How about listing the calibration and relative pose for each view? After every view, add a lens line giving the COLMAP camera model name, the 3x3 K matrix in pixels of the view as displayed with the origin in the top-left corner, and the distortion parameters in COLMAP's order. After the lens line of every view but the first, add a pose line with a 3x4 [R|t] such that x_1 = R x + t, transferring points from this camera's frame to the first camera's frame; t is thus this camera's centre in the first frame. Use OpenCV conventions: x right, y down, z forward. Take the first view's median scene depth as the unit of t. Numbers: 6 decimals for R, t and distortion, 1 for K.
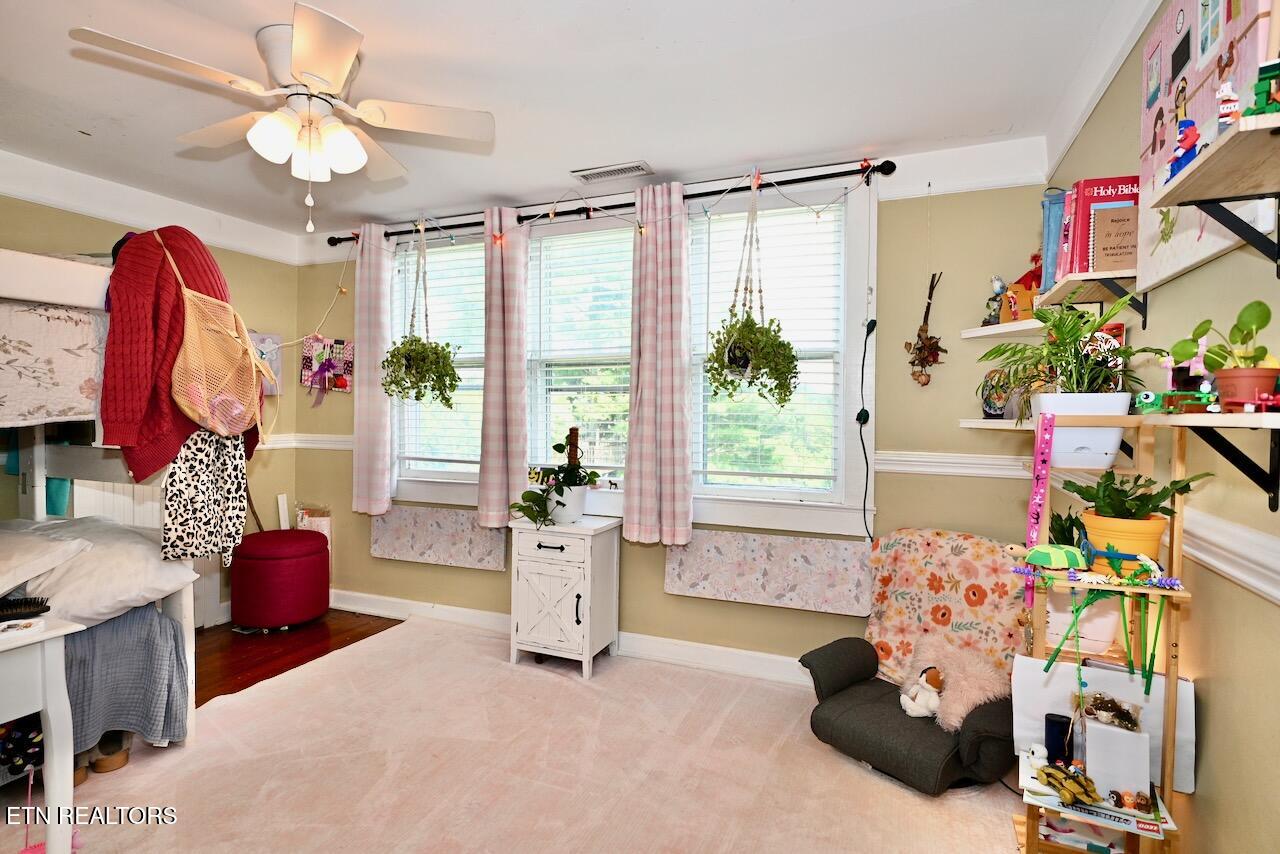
lens RADIAL K [[636.9, 0, 640.0], [0, 636.9, 427.0], [0, 0, 1]] dist [-0.005423, 0.000133]
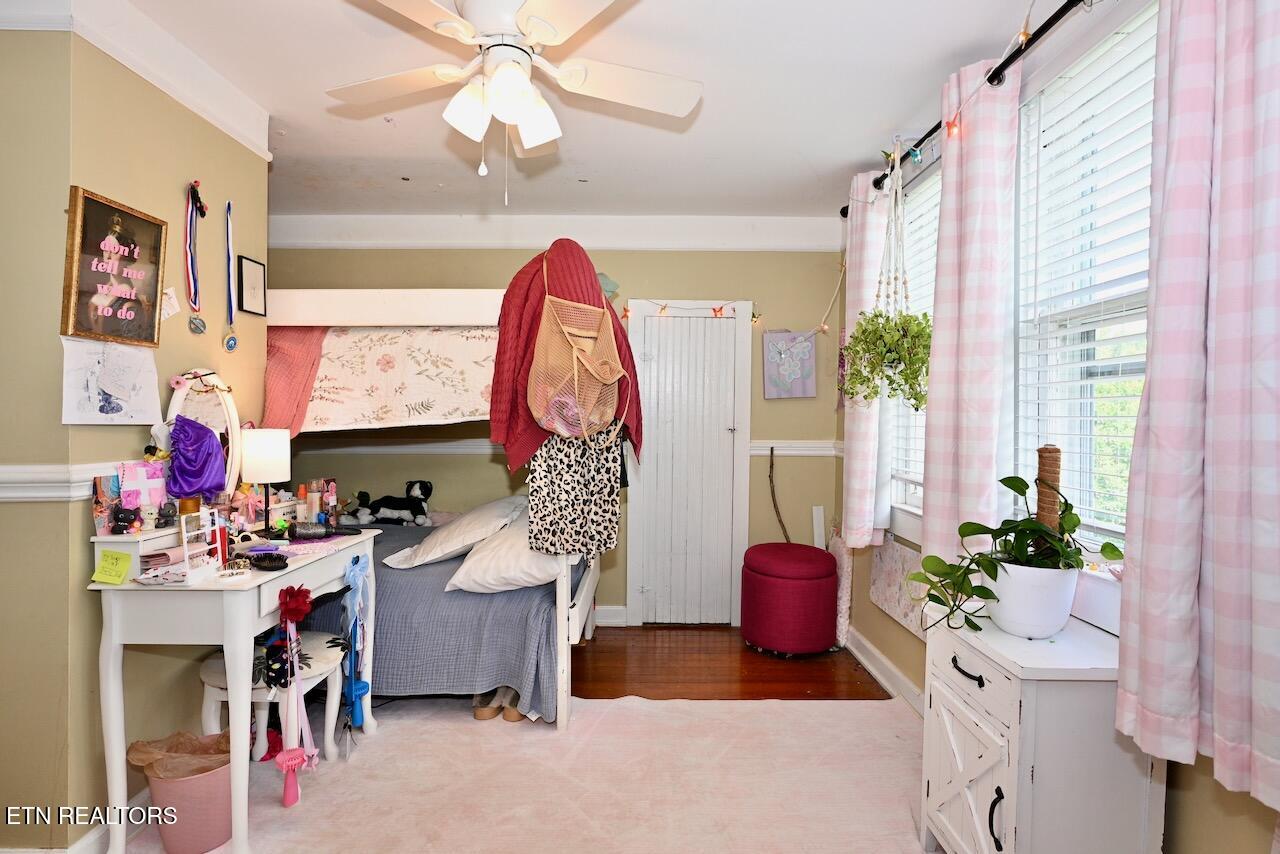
lens RADIAL K [[636.9, 0, 640.0], [0, 636.9, 427.0], [0, 0, 1]] dist [-0.005423, 0.000133]
pose [[0.387327, 0.018205, -0.921763, 0.309193], [-0.027093, 0.999598, 0.008358, -0.013470], [0.921544, 0.021736, 0.387665, 0.712234]]
